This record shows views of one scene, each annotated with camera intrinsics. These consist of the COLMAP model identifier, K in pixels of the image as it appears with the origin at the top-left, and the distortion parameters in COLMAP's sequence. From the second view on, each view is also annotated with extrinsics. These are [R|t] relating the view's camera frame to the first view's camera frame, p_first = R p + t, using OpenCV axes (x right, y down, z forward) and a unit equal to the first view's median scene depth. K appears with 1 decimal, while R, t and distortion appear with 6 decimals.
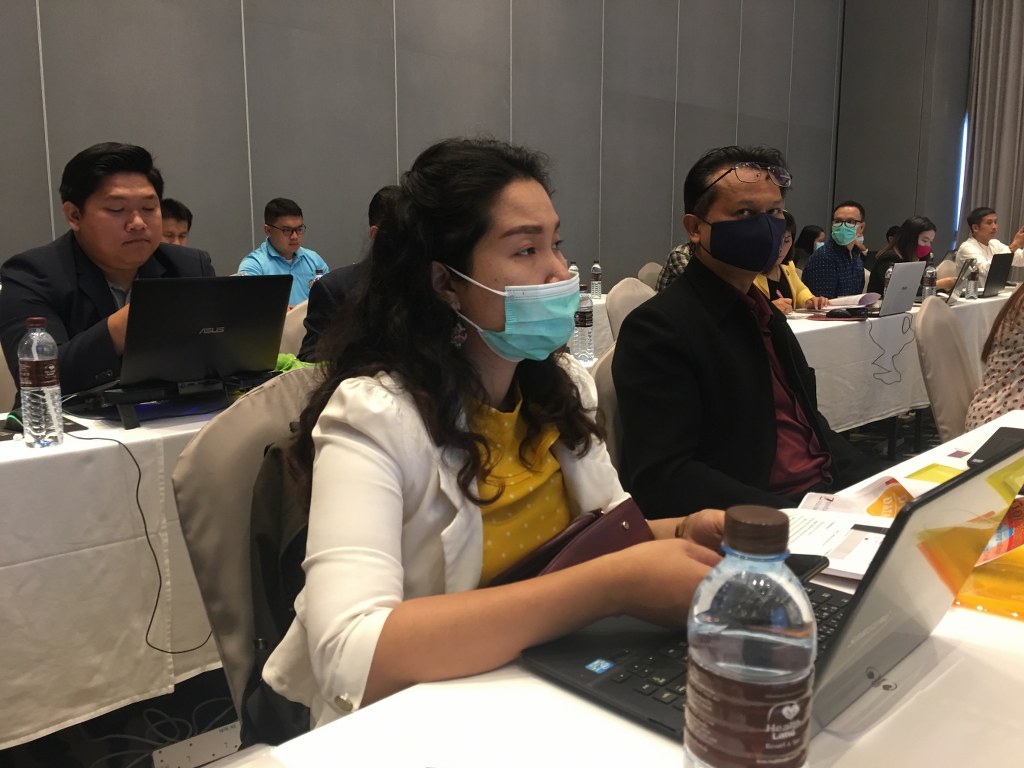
lens RADIAL K [[875.6, 0, 490.4], [0, 875.6, 380.6], [0, 0, 1]] dist [0.090667, -0.100712]
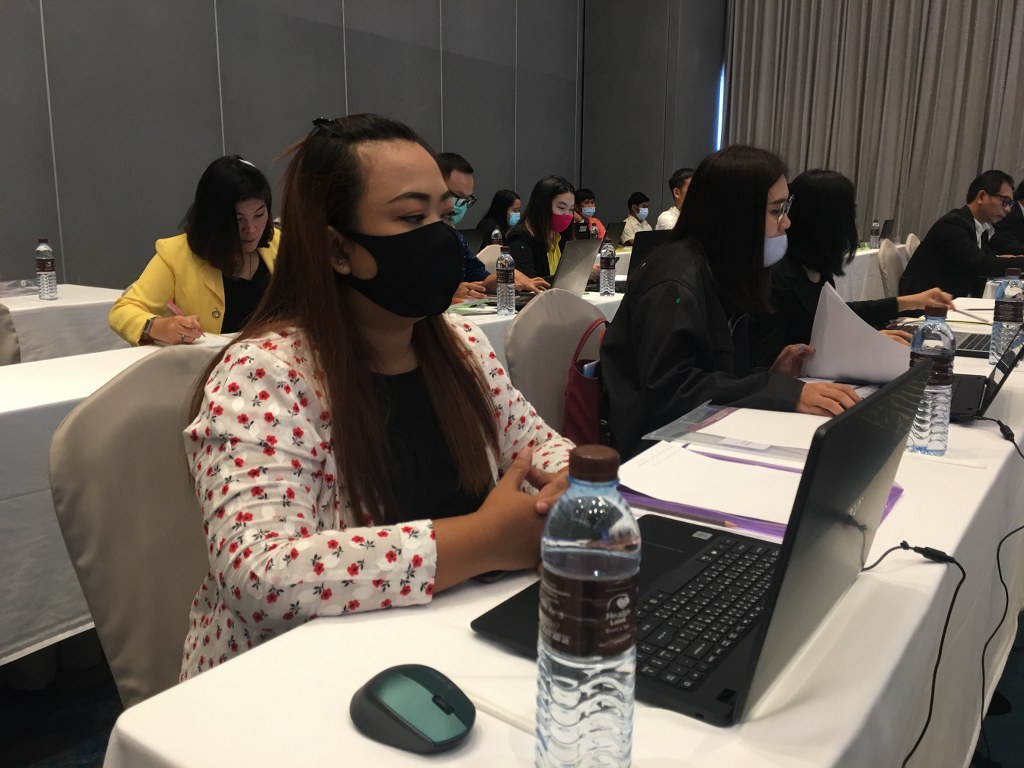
lens RADIAL K [[828.4, 0, 512.0], [0, 828.4, 384.0], [0, 0, 1]] dist [0.046870, -0.000612]
pose [[0.989254, -0.030296, 0.143030, 1.200627], [0.022644, 0.998239, 0.054825, -0.191026], [-0.144440, -0.050997, 0.988199, 1.145834]]
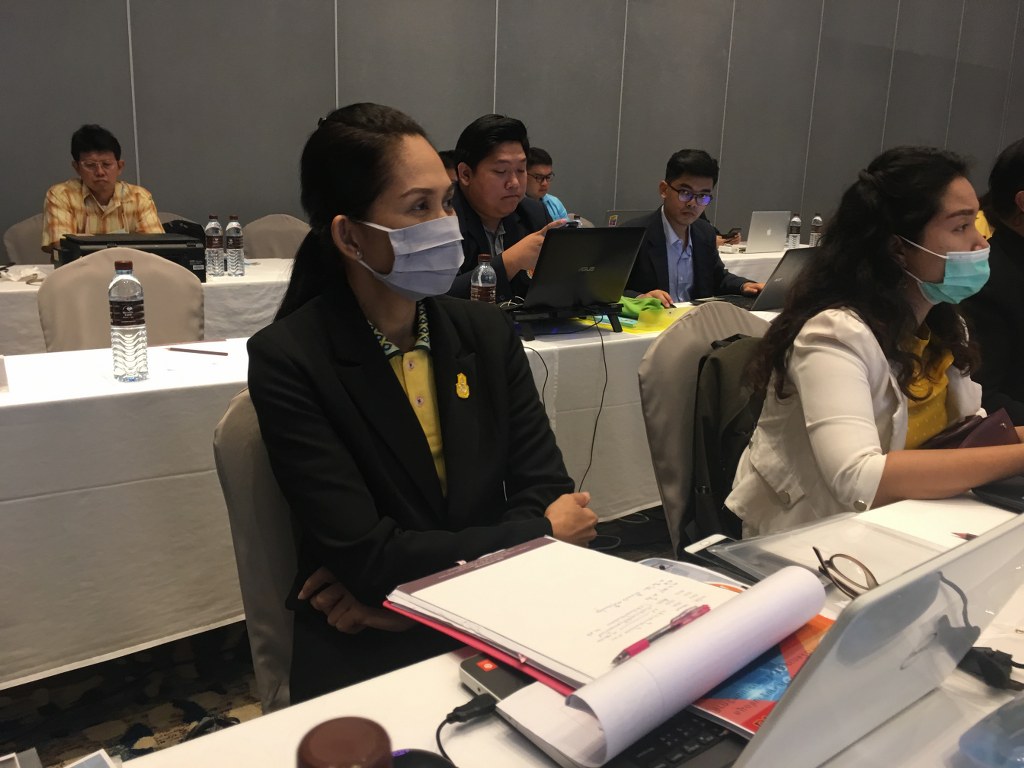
lens RADIAL K [[885.9, 0, 494.0], [0, 885.9, 360.9], [0, 0, 1]] dist [0.067782, -0.004702]
pose [[0.986189, 0.065279, -0.152218, -0.273694], [-0.058502, 0.997104, 0.048586, 0.024886], [0.154949, -0.039010, 0.987152, -0.339683]]
